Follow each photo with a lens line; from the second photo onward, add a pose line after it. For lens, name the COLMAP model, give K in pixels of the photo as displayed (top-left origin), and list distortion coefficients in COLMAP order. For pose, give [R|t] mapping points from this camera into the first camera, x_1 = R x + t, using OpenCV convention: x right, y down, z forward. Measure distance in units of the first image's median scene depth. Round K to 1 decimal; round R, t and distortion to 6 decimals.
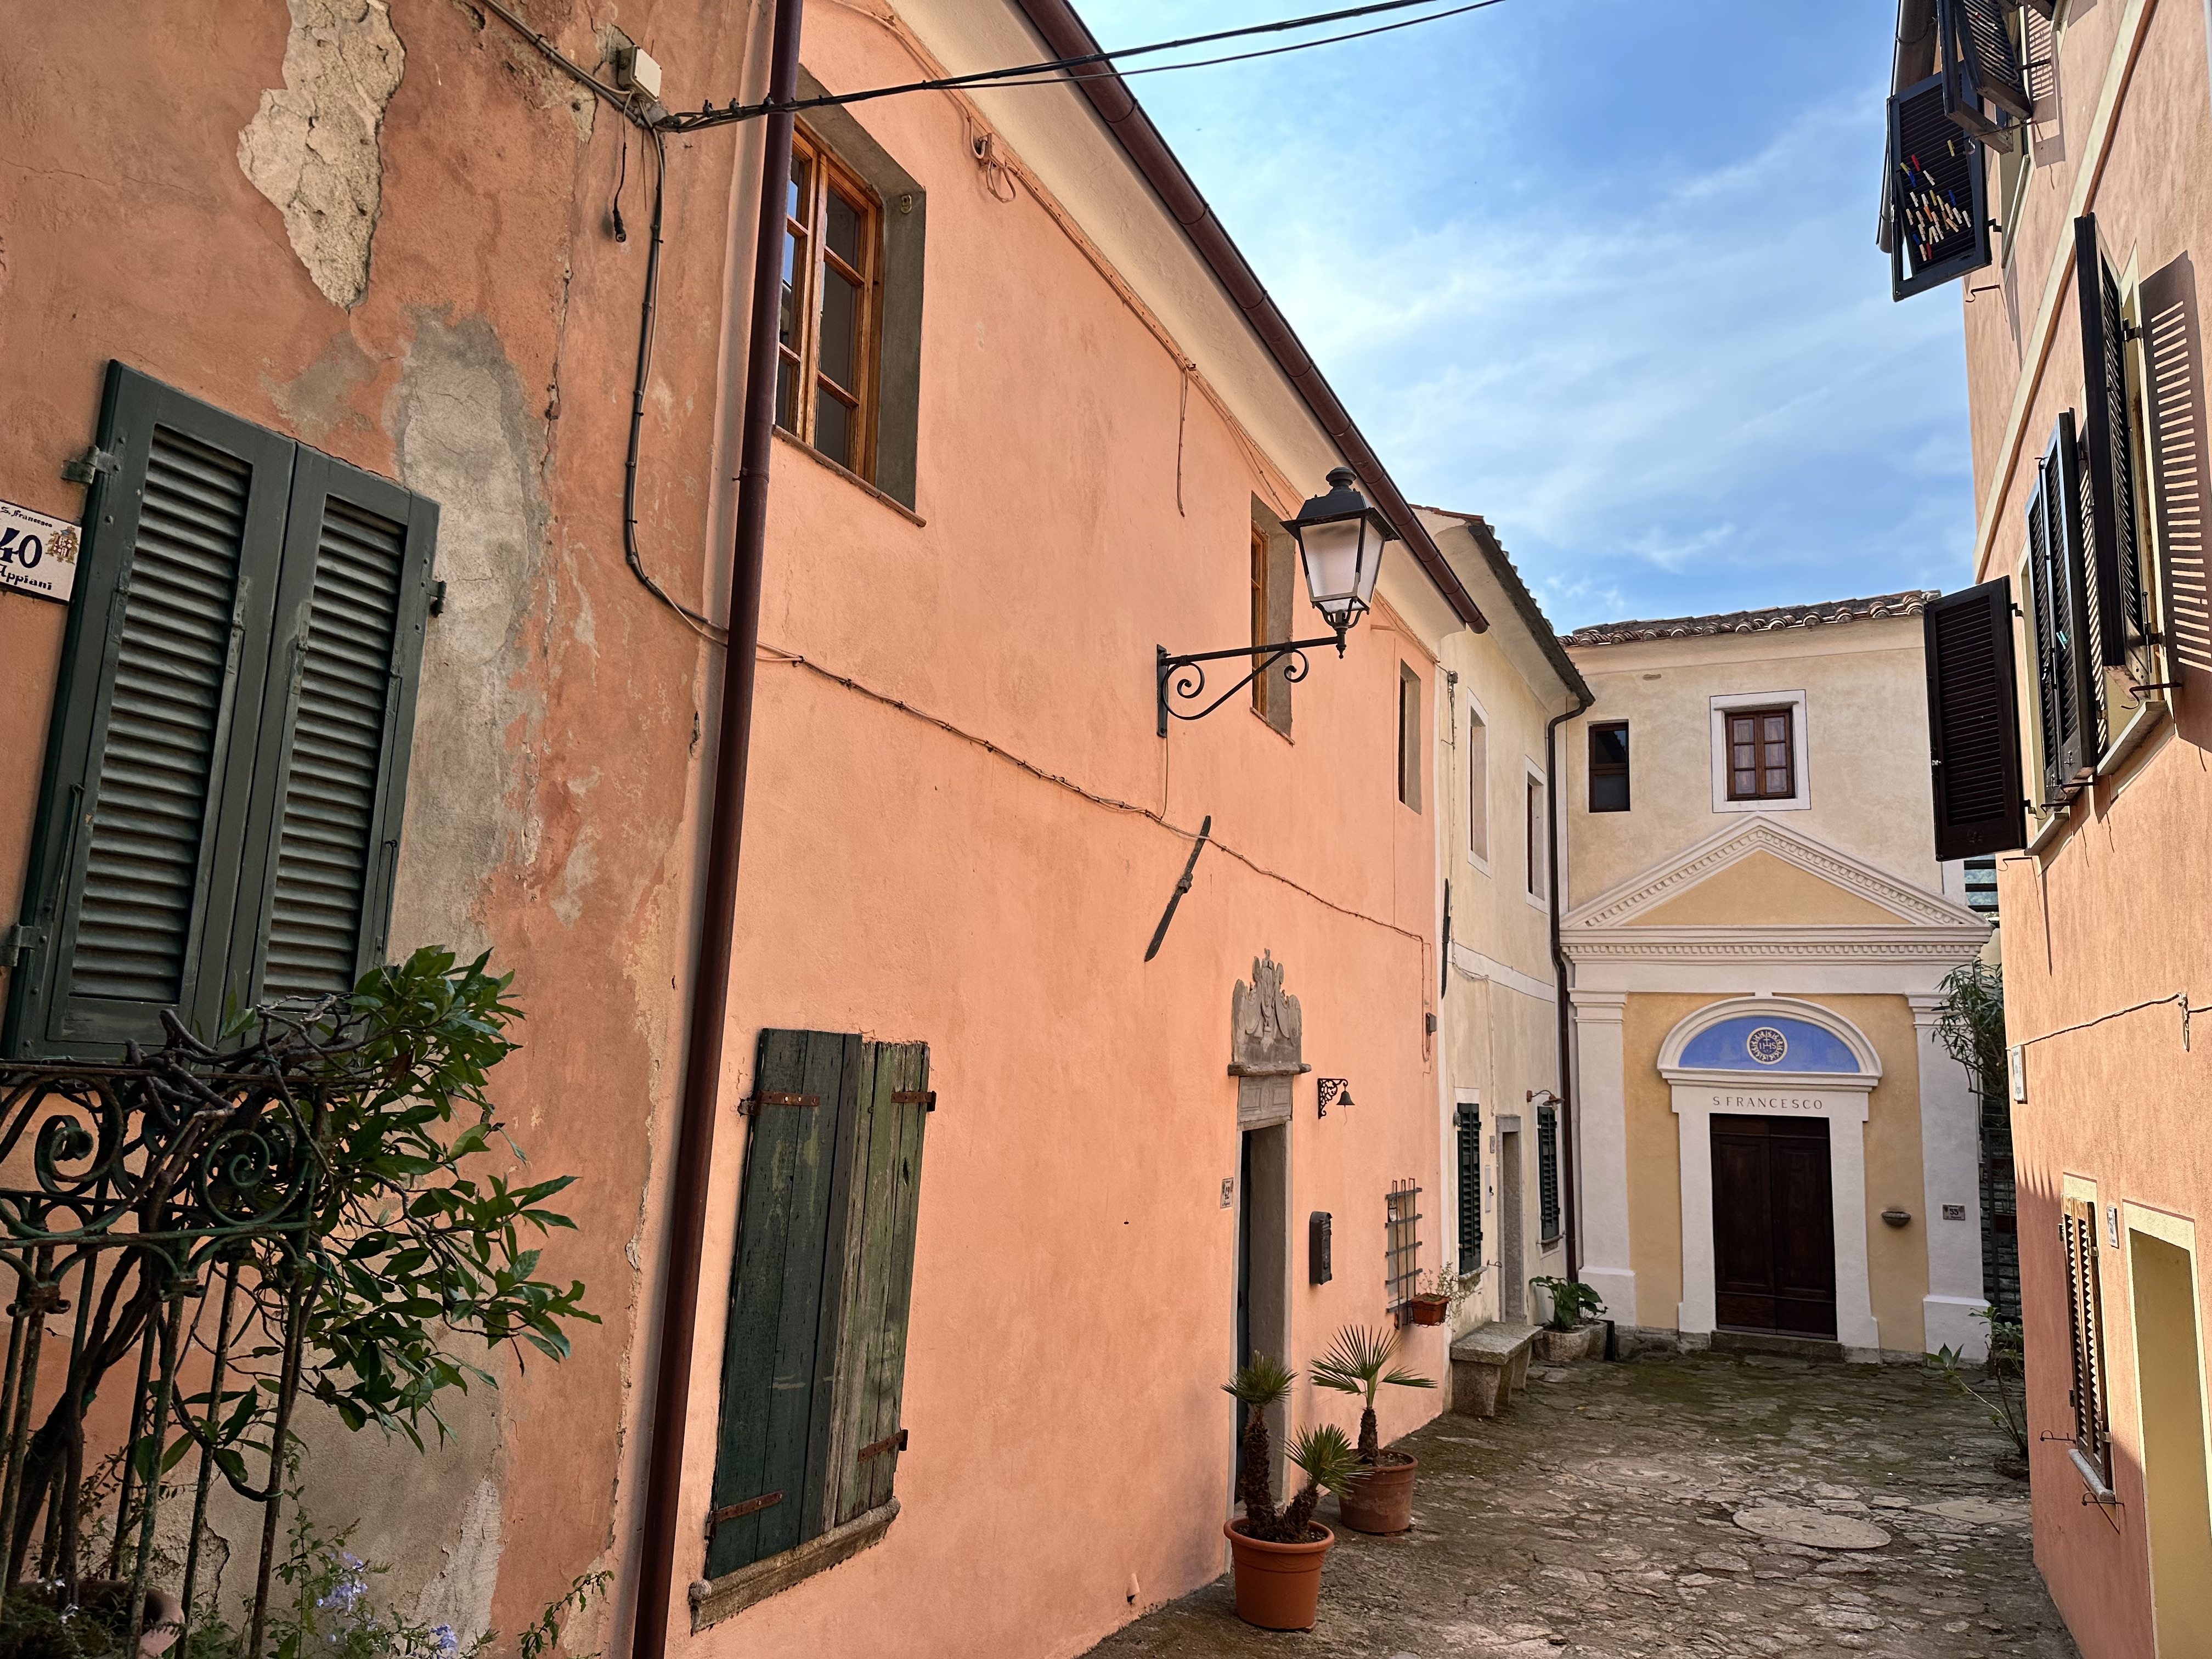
lens RADIAL K [[1543.1, 0, 1080.2], [0, 1543.1, 819.1], [0, 0, 1]] dist [0.144582, -0.261891]
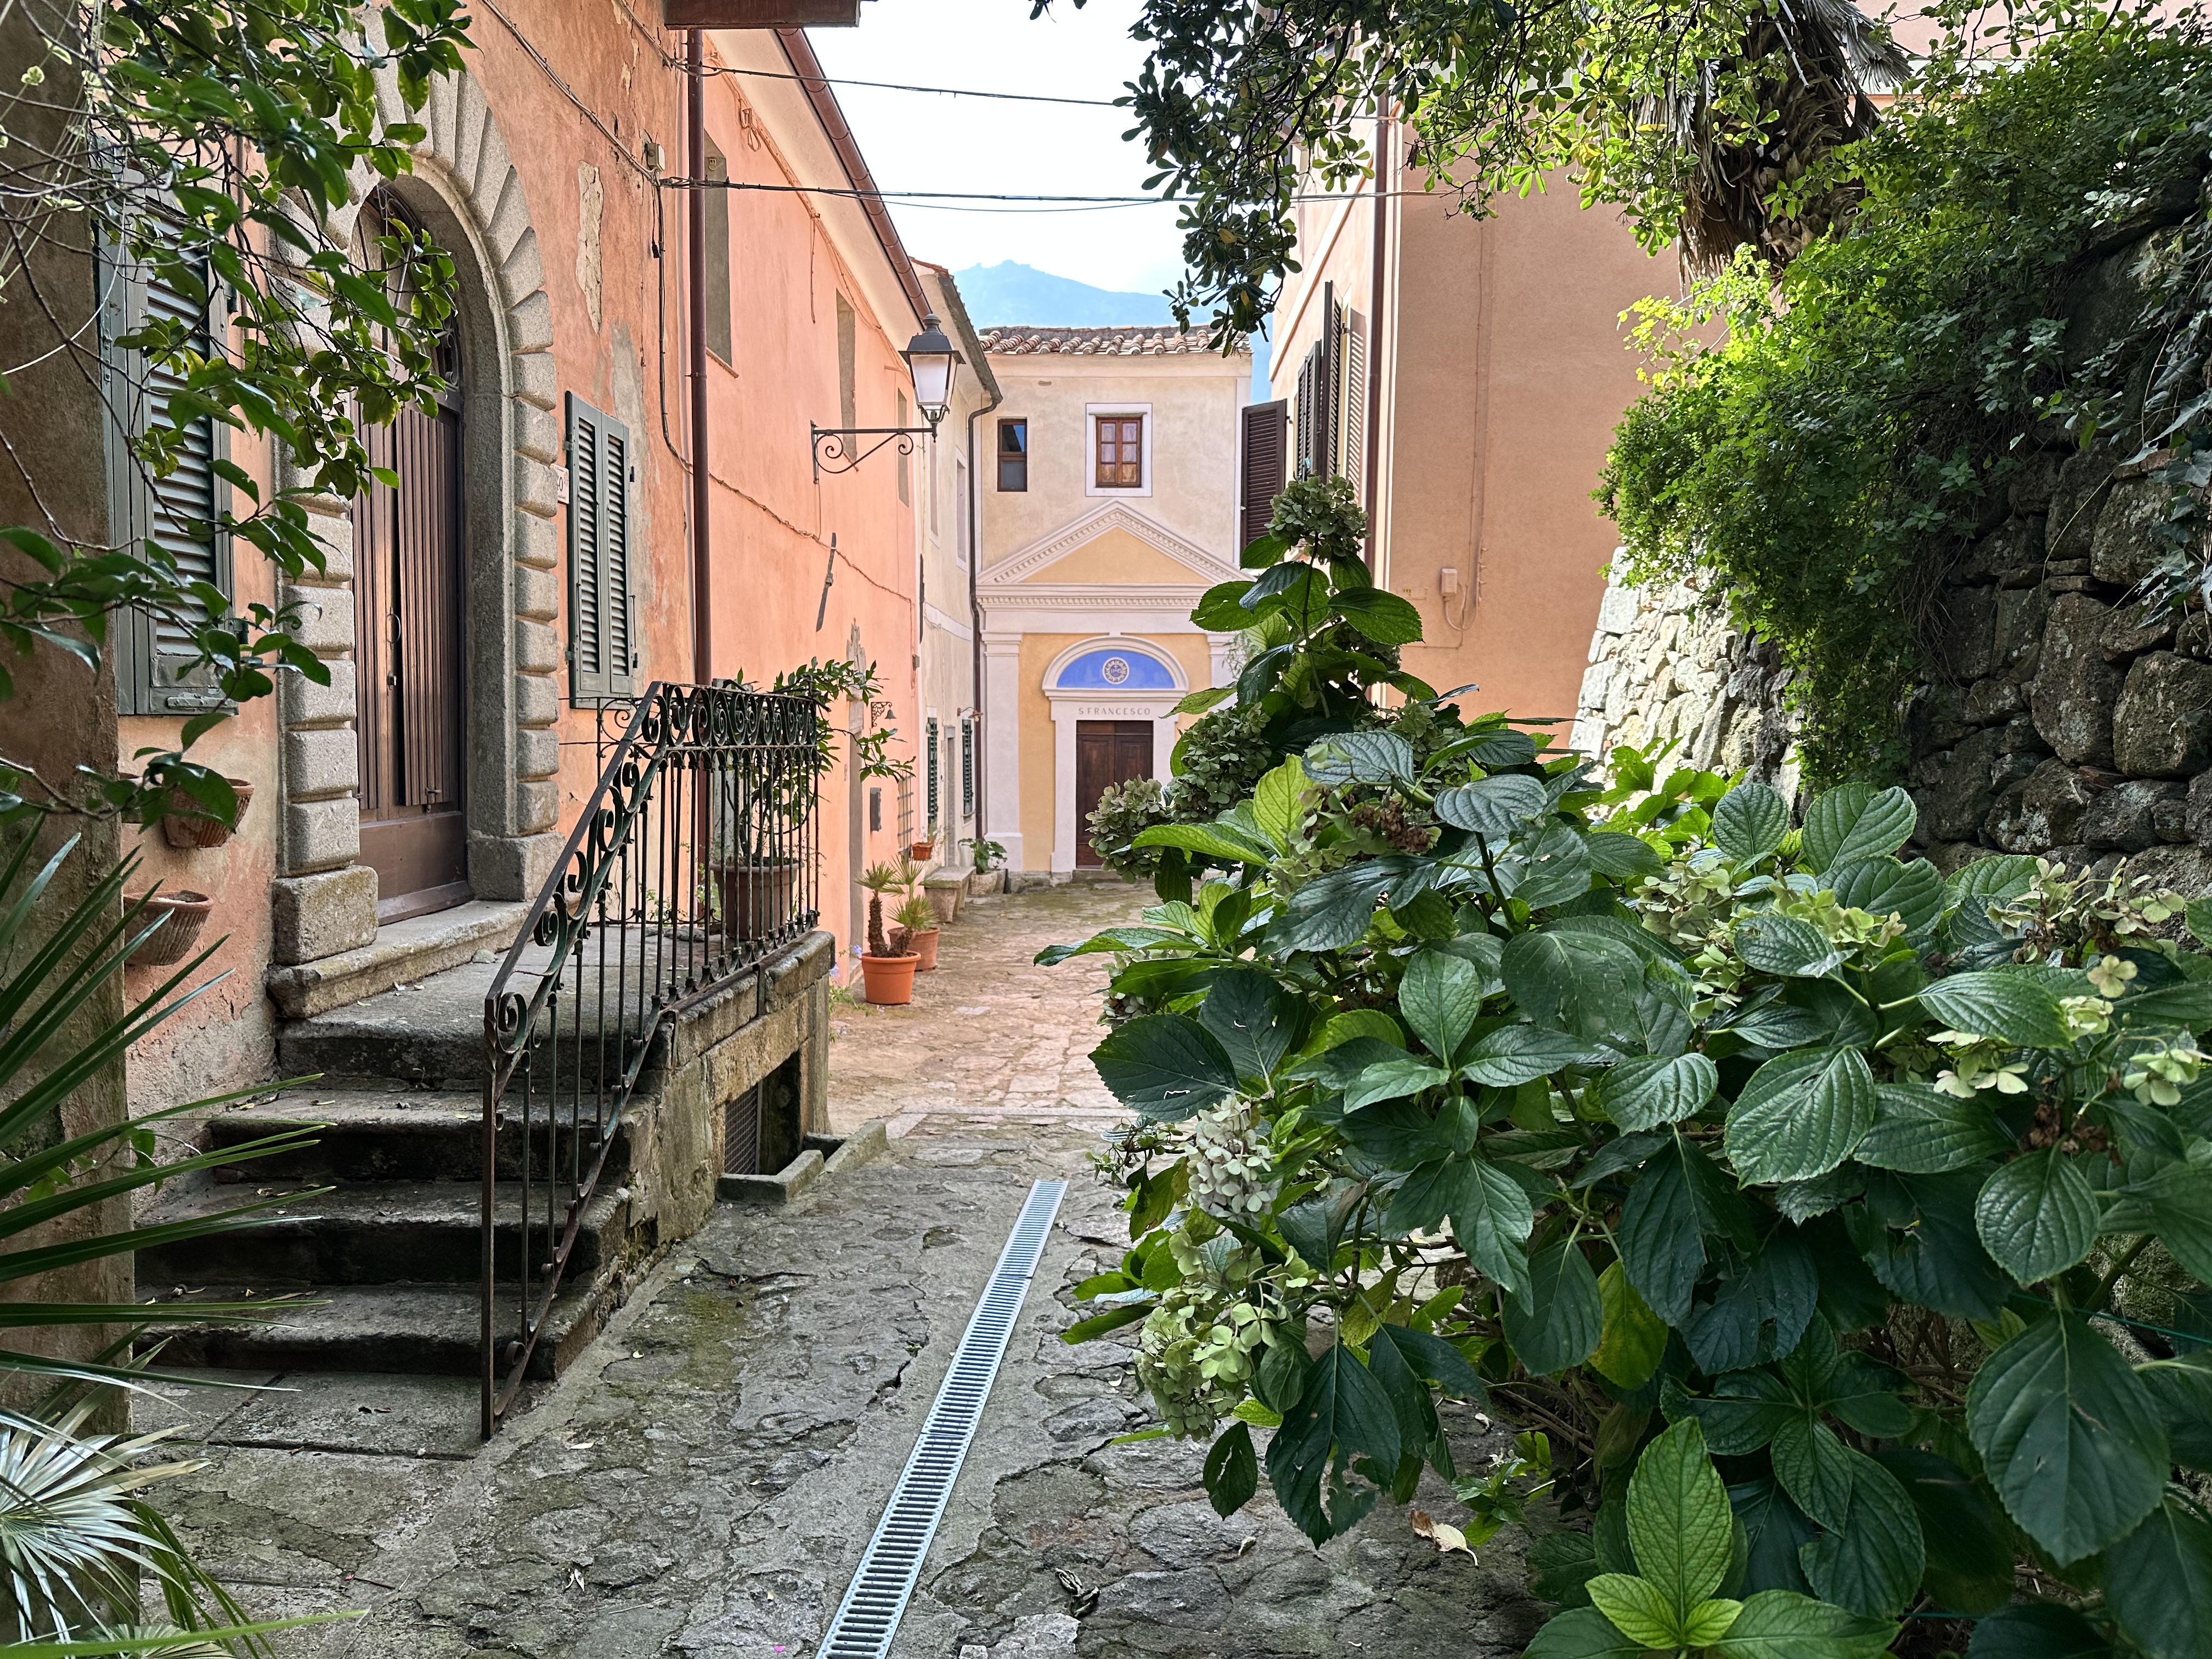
lens RADIAL K [[1547.5, 0, 1129.4], [0, 1547.5, 839.3], [0, 0, 1]] dist [0.153074, -0.228584]
pose [[0.902815, -0.063456, 0.425322, -0.153238], [-0.044403, 0.970010, 0.238974, -0.041942], [-0.427731, -0.234635, 0.872922, -0.253208]]
